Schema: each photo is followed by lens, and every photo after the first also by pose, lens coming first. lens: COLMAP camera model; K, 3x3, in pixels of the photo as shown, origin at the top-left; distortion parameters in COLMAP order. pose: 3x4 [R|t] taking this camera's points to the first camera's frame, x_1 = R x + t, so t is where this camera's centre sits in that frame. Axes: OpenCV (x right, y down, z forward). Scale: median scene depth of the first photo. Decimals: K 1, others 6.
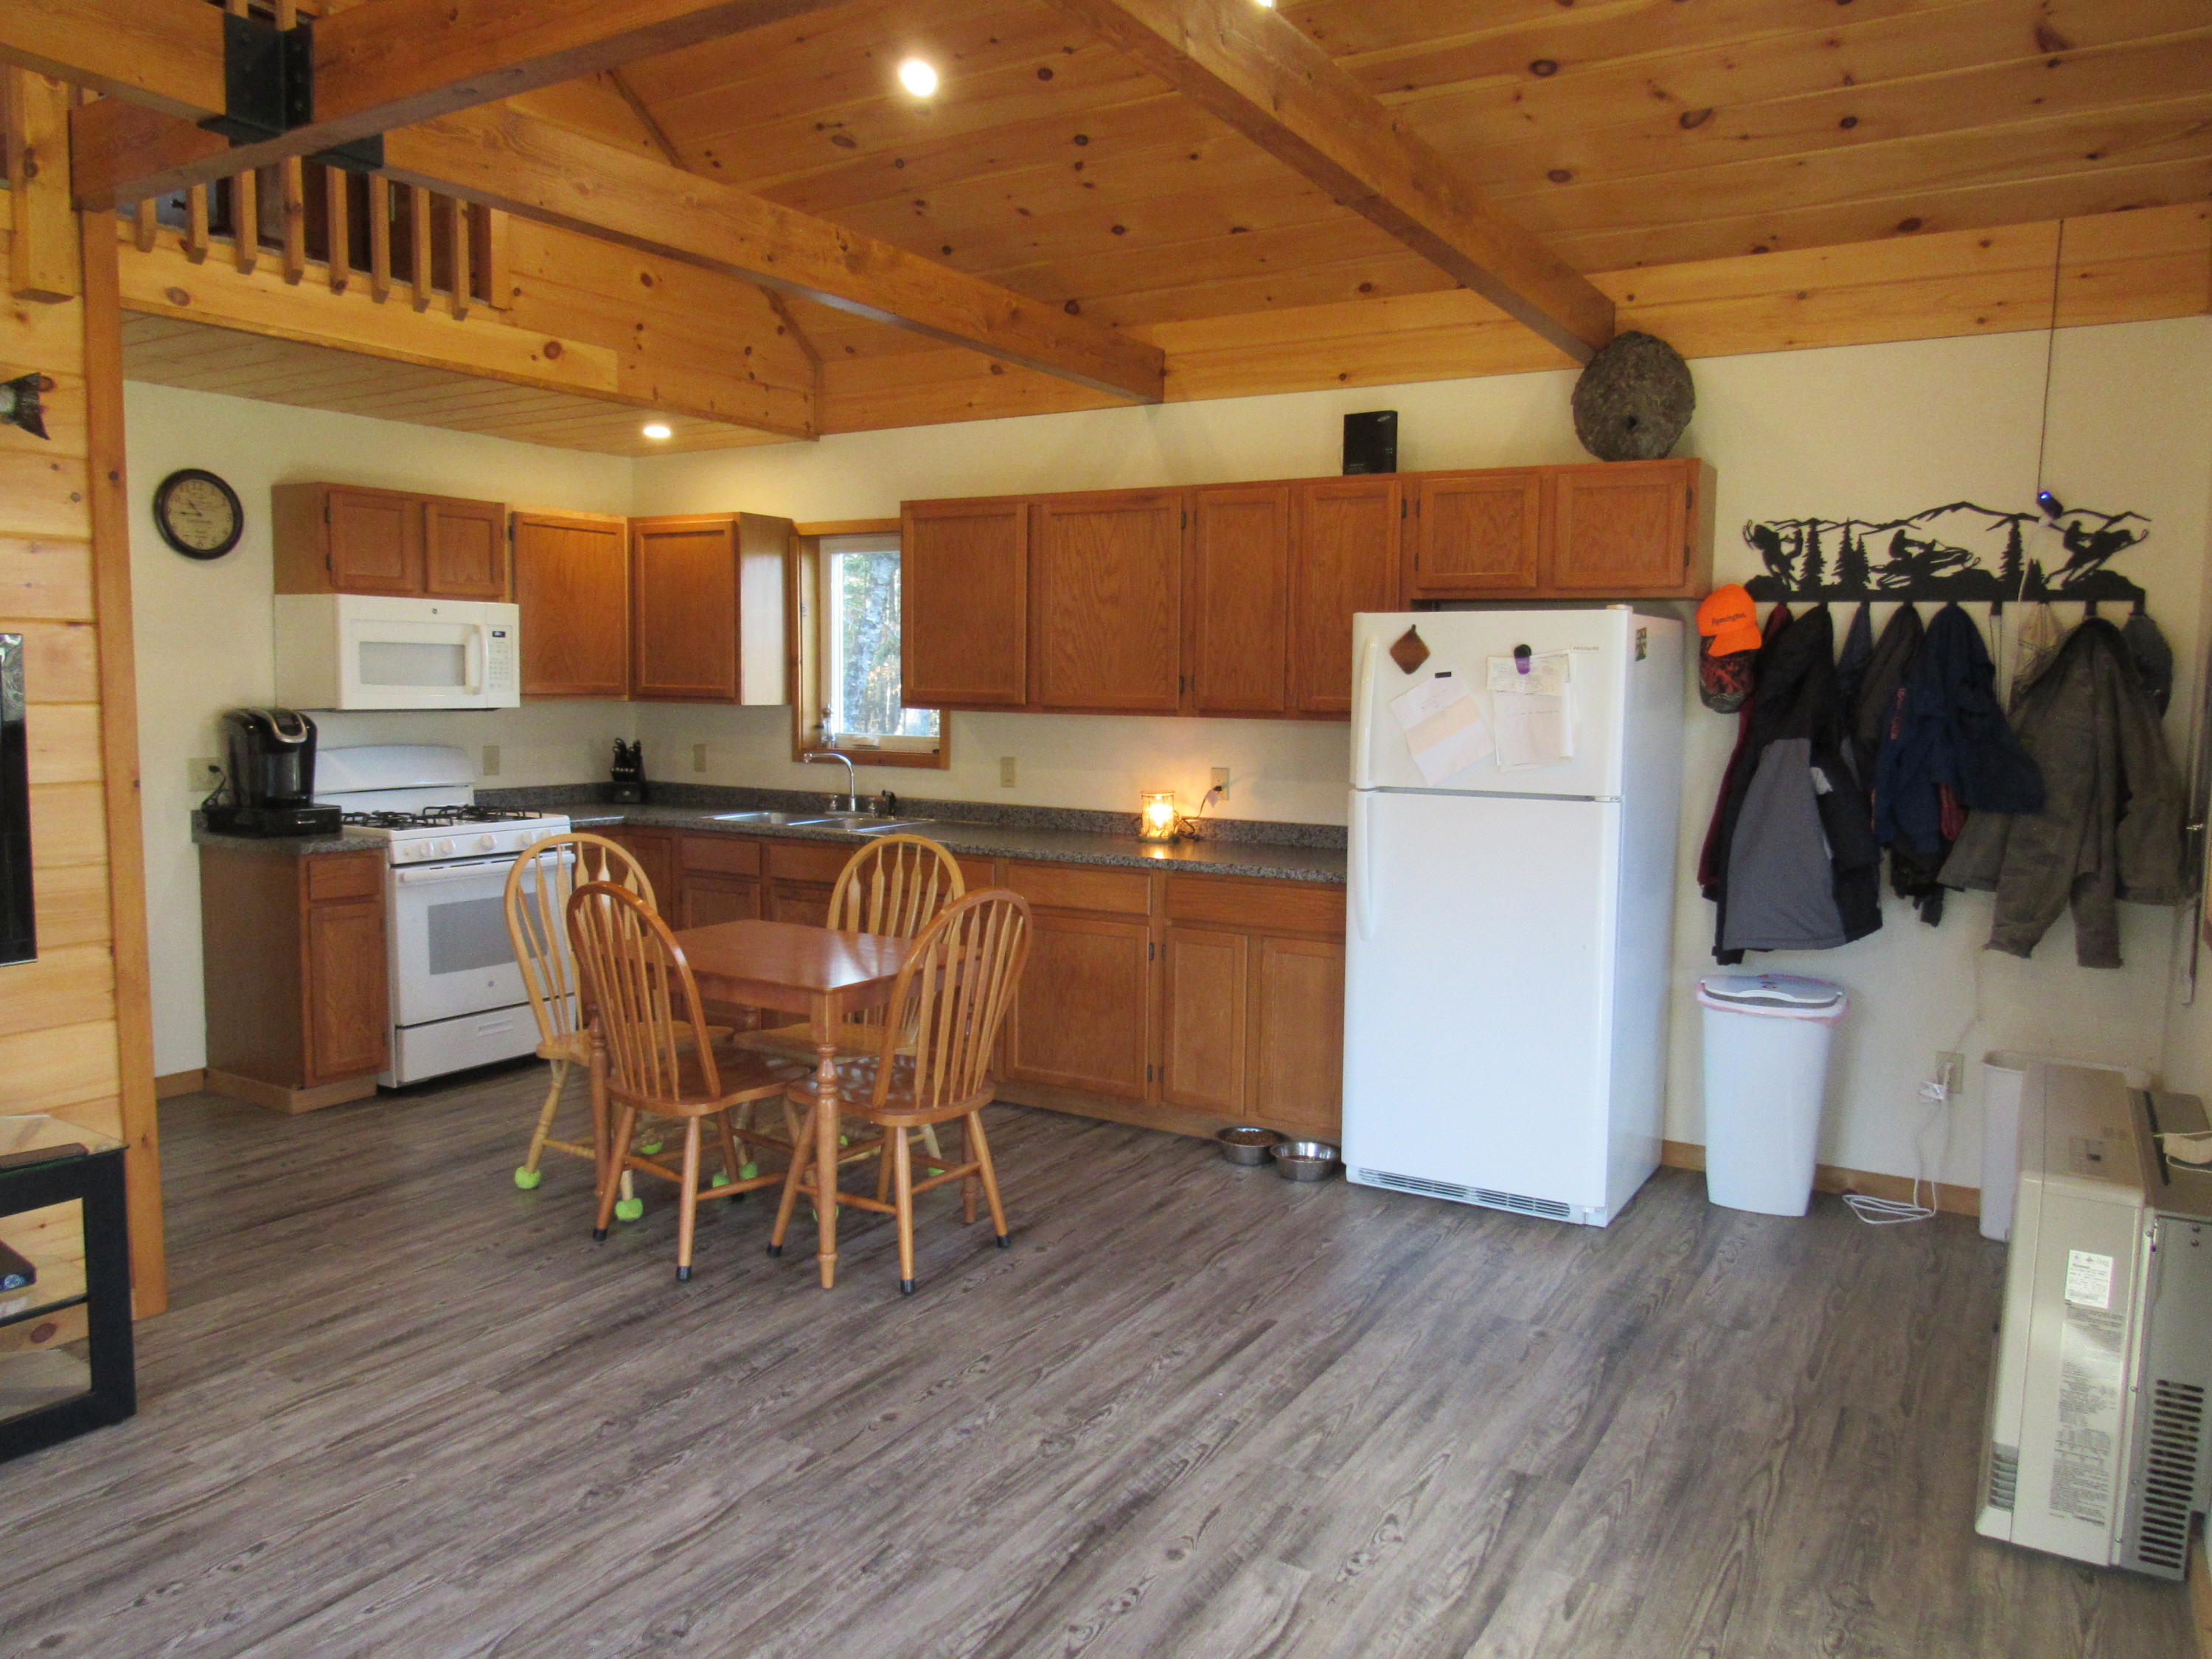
lens RADIAL K [[1582.1, 0, 1106.0], [0, 1582.1, 829.5], [0, 0, 1]] dist [-0.024744, 0.006669]
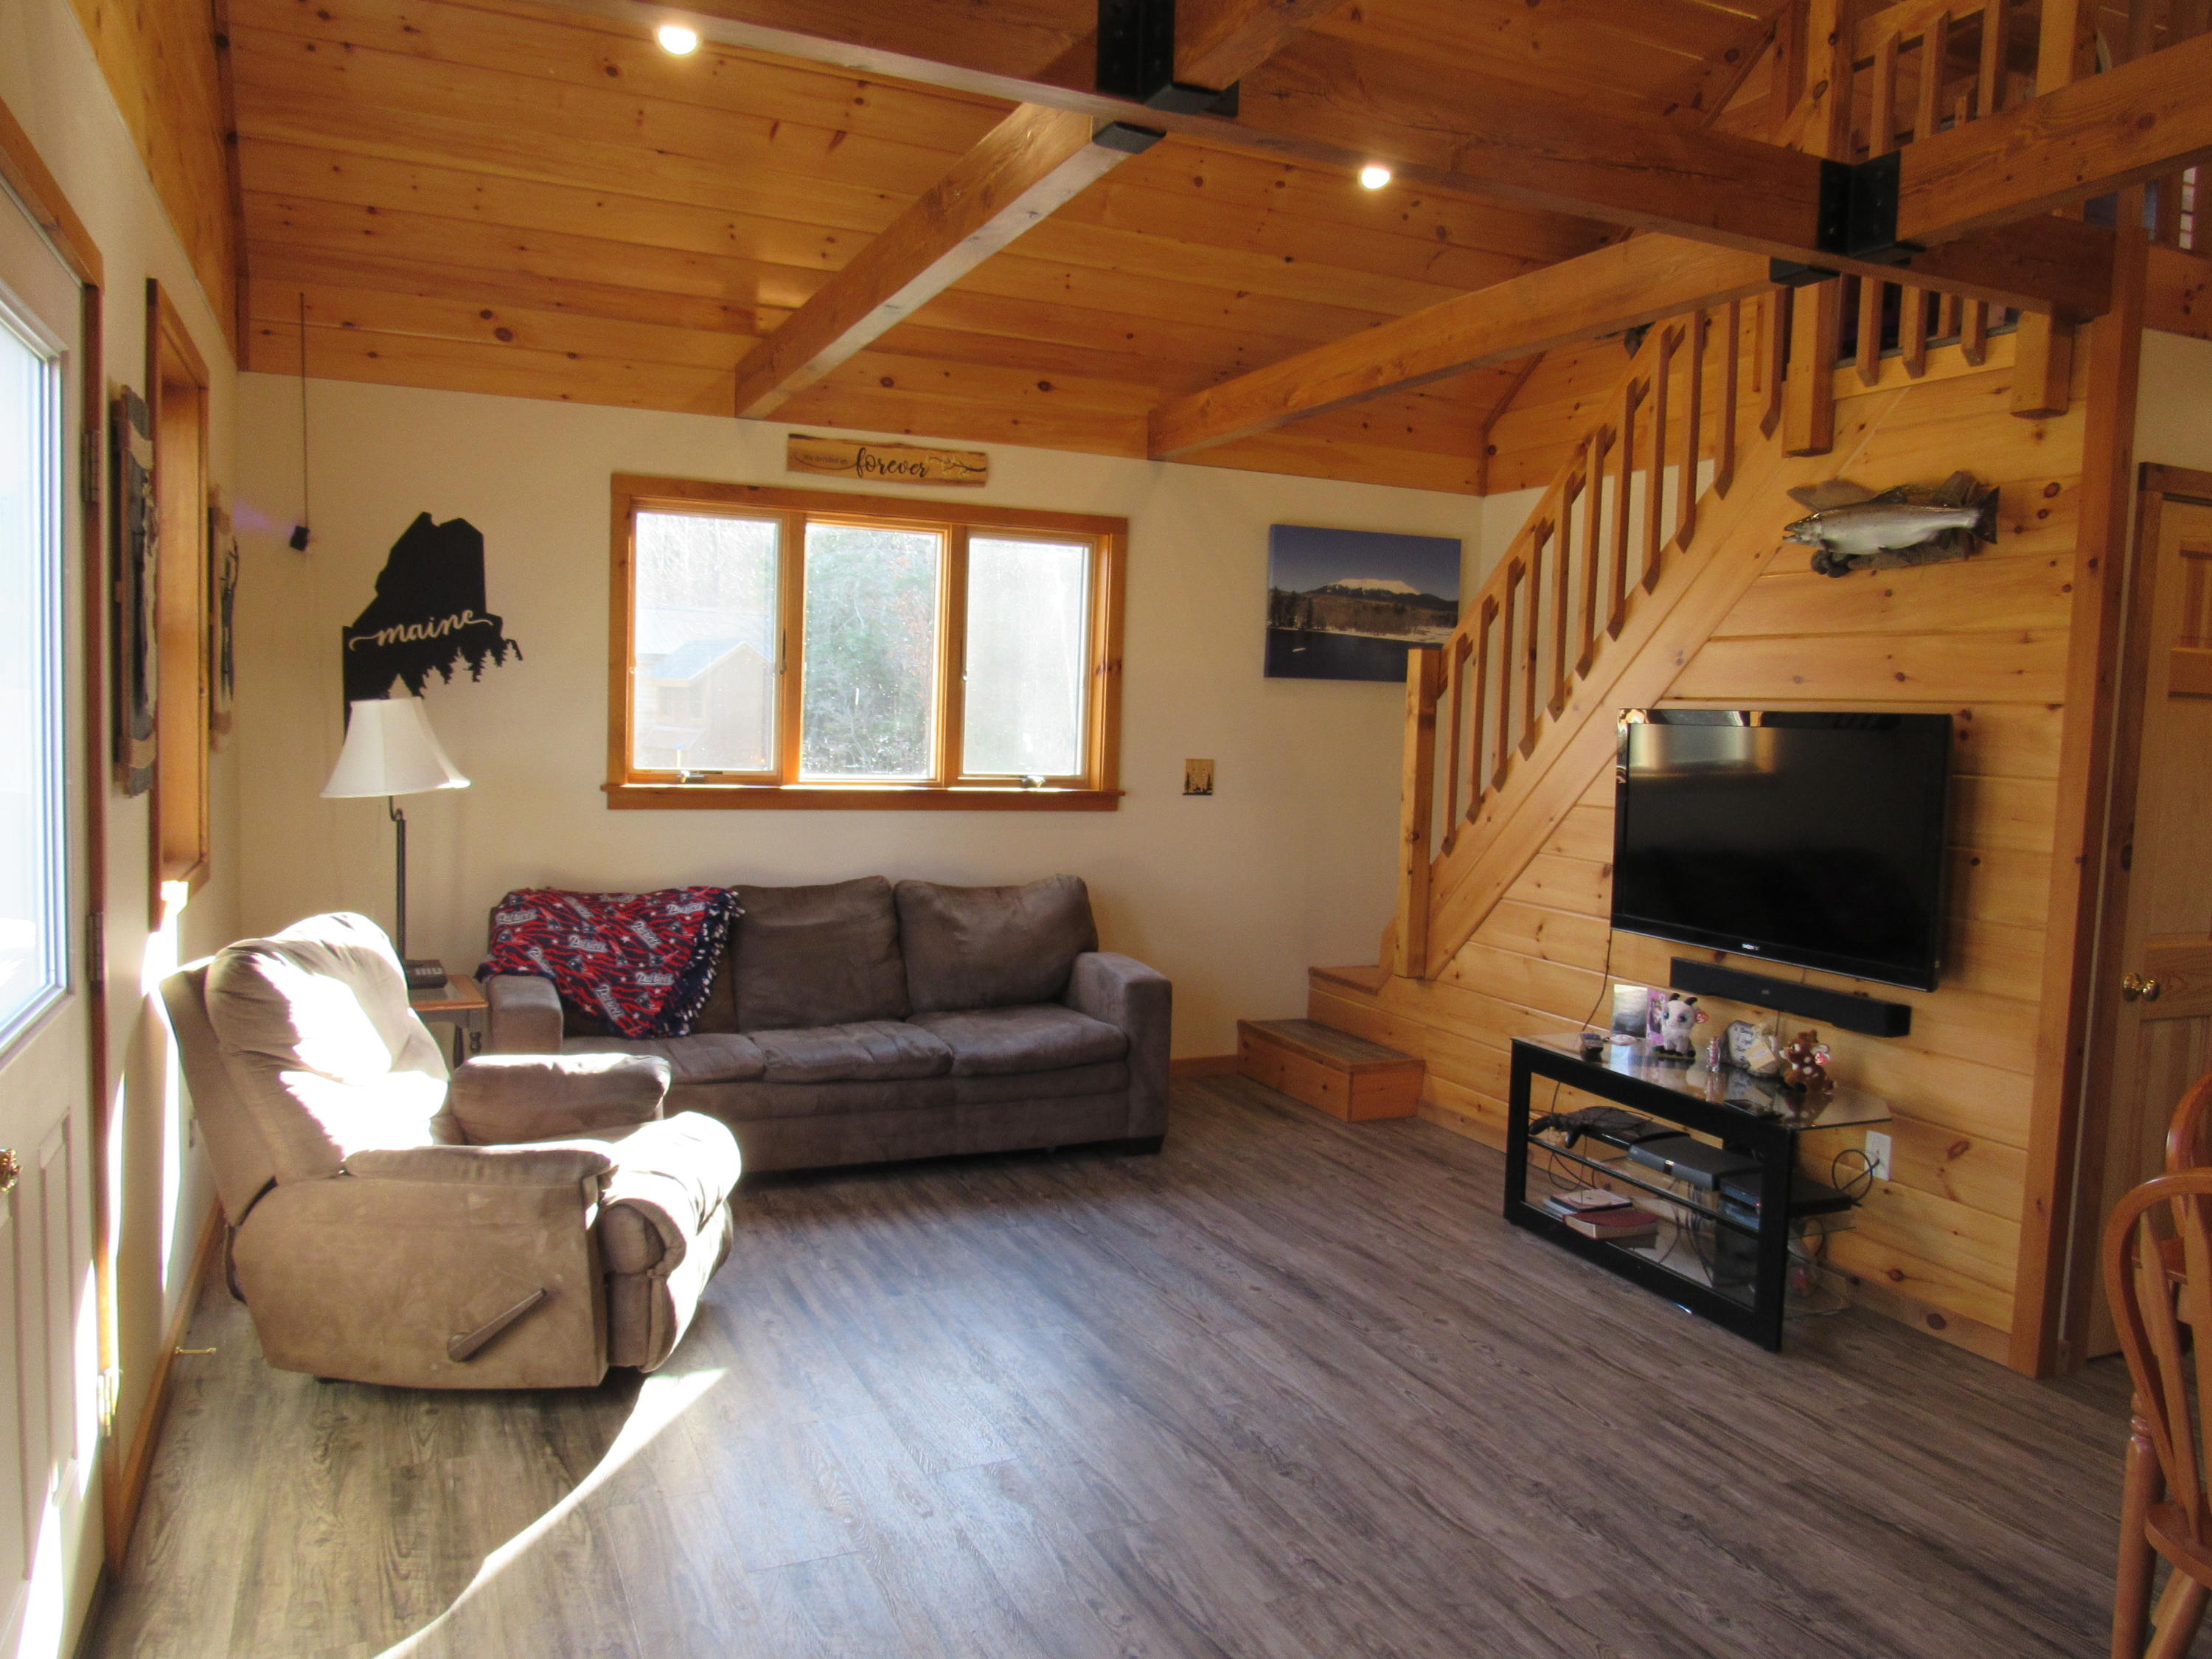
lens RADIAL K [[1582.1, 0, 1106.0], [0, 1582.1, 829.5], [0, 0, 1]] dist [-0.024744, 0.006669]
pose [[-0.564953, 0.027406, -0.824668, 0.687686], [-0.123419, 0.985398, 0.117298, -0.108524], [0.815840, 0.168047, -0.553321, 1.214562]]
